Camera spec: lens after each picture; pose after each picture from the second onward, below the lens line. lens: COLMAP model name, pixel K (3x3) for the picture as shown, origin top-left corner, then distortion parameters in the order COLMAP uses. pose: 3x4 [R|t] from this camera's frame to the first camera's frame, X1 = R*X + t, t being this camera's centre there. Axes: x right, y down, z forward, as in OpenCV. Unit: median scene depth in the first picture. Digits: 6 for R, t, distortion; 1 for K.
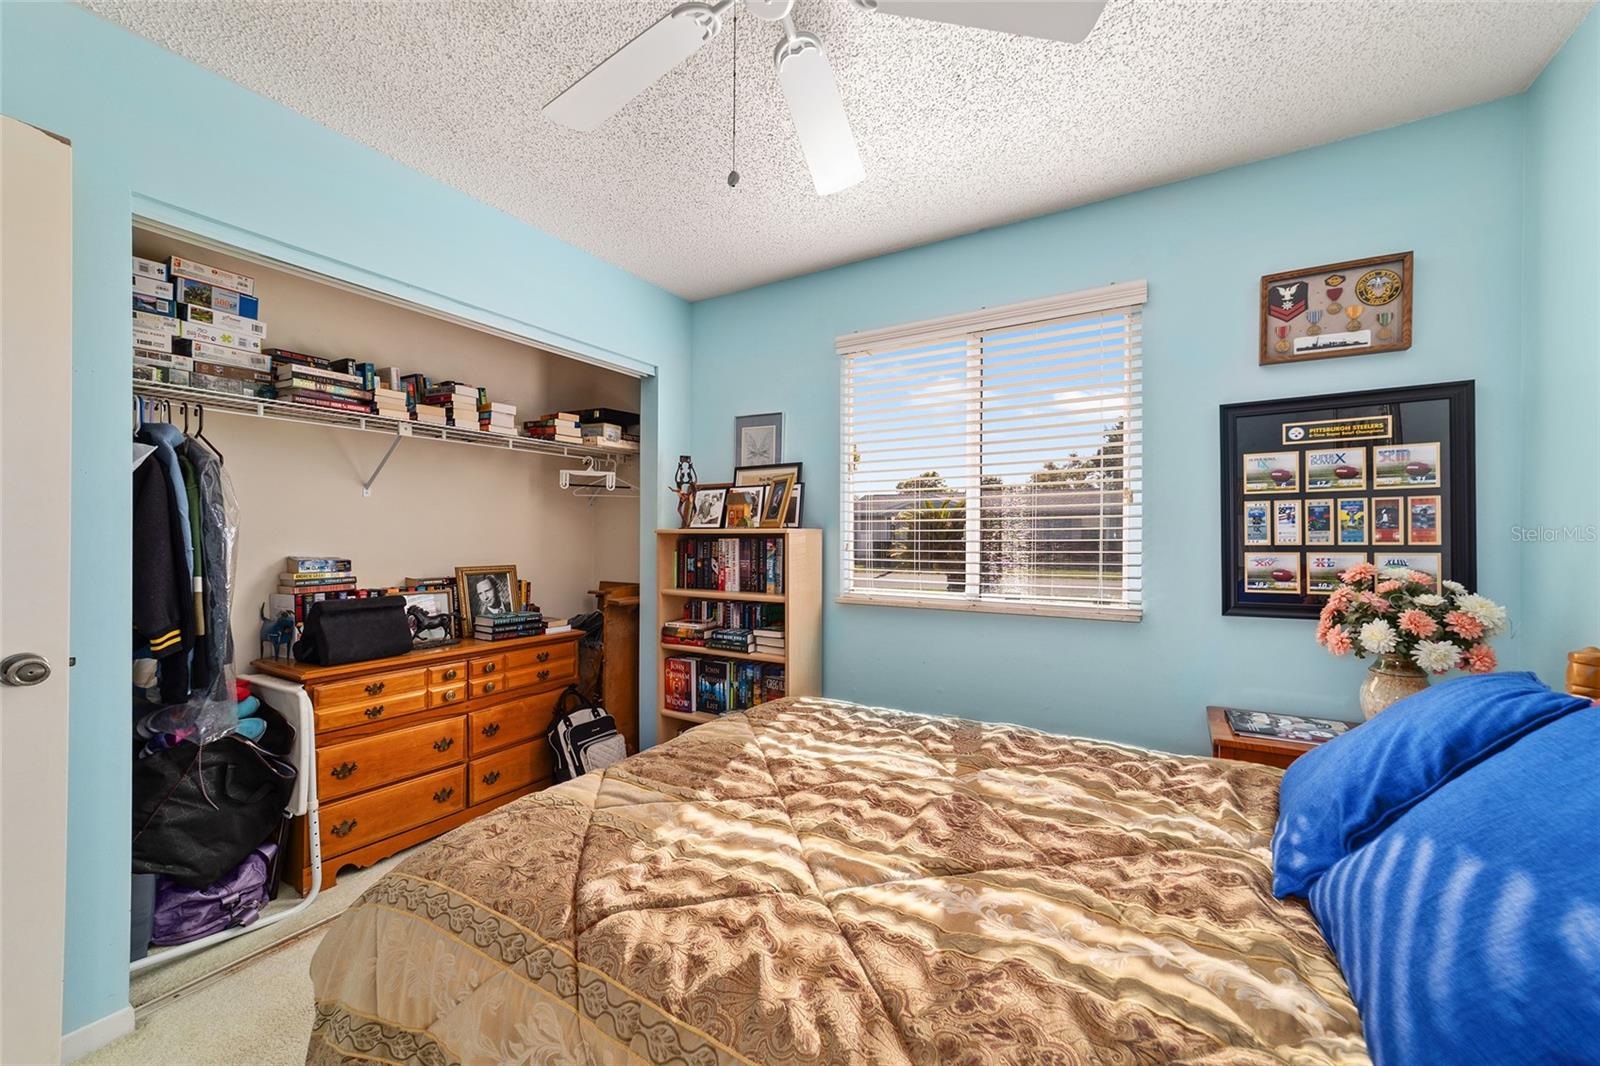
lens RADIAL K [[609.3, 0, 800.0], [0, 609.3, 533.0], [0, 0, 1]] dist [-0.017459, 0.007749]
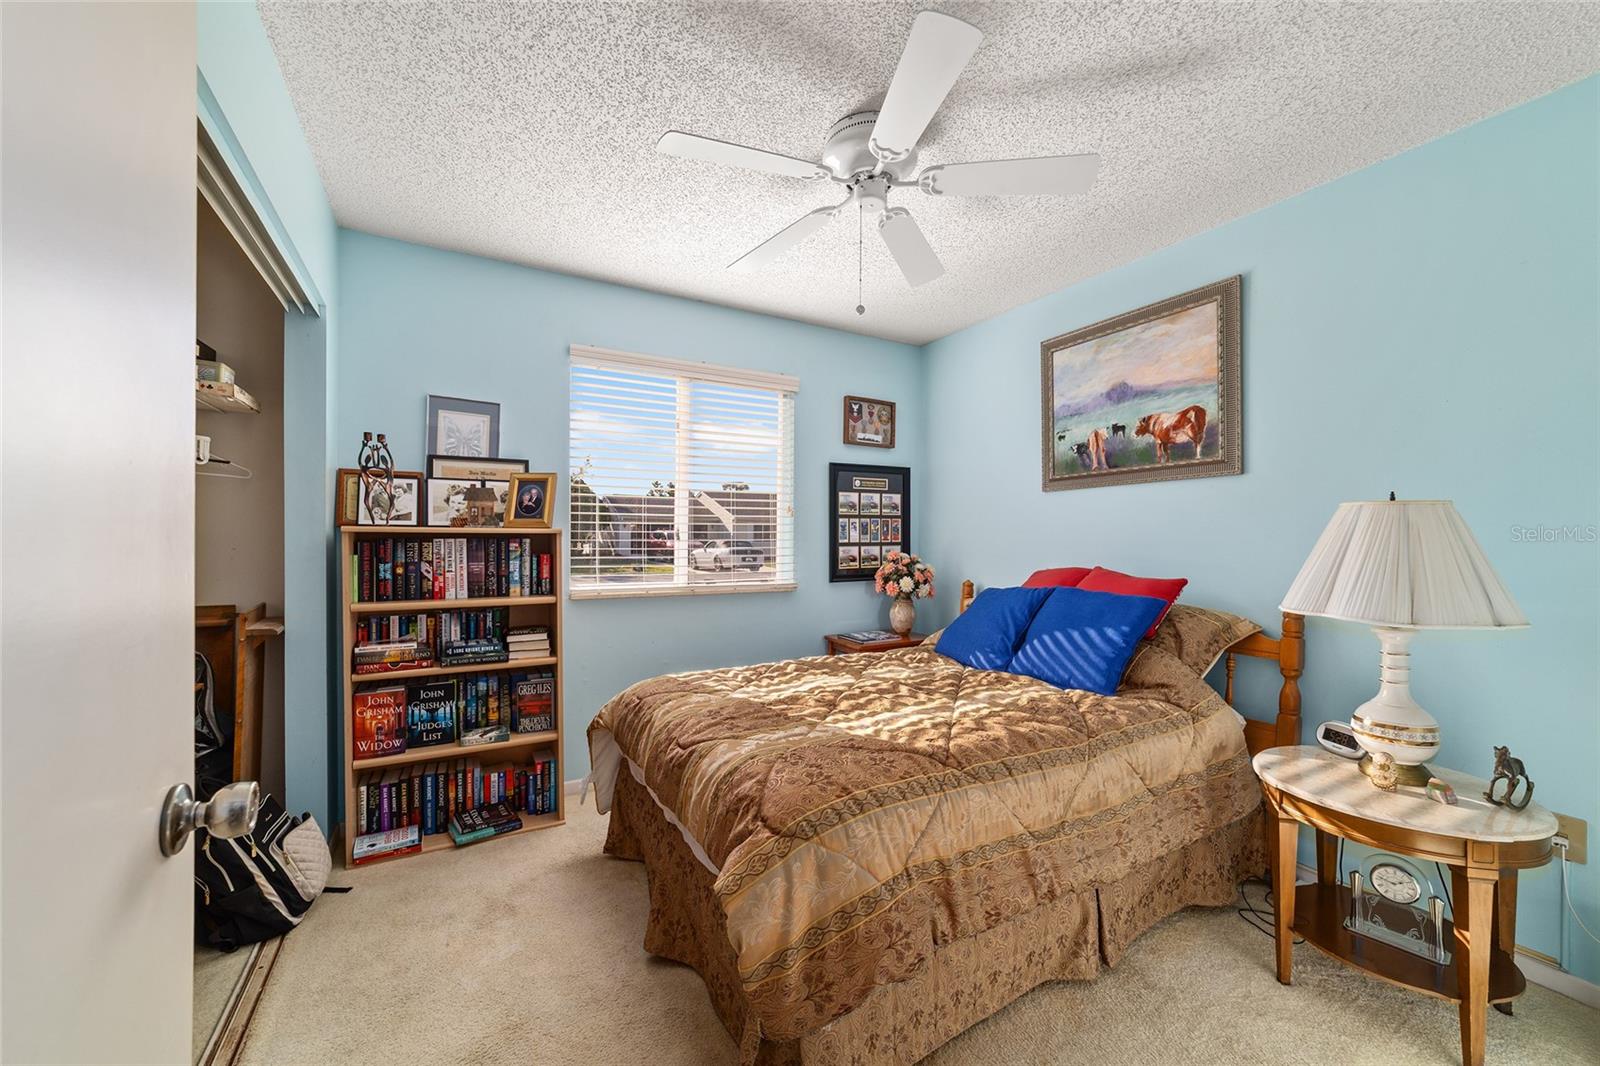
lens RADIAL K [[609.3, 0, 800.0], [0, 609.3, 533.0], [0, 0, 1]] dist [-0.017459, 0.007749]
pose [[0.500174, 0.007281, 0.865895, -0.911139], [-0.010264, 0.999944, -0.002480, -0.002627], [-0.865864, -0.007647, 0.500220, 0.202316]]
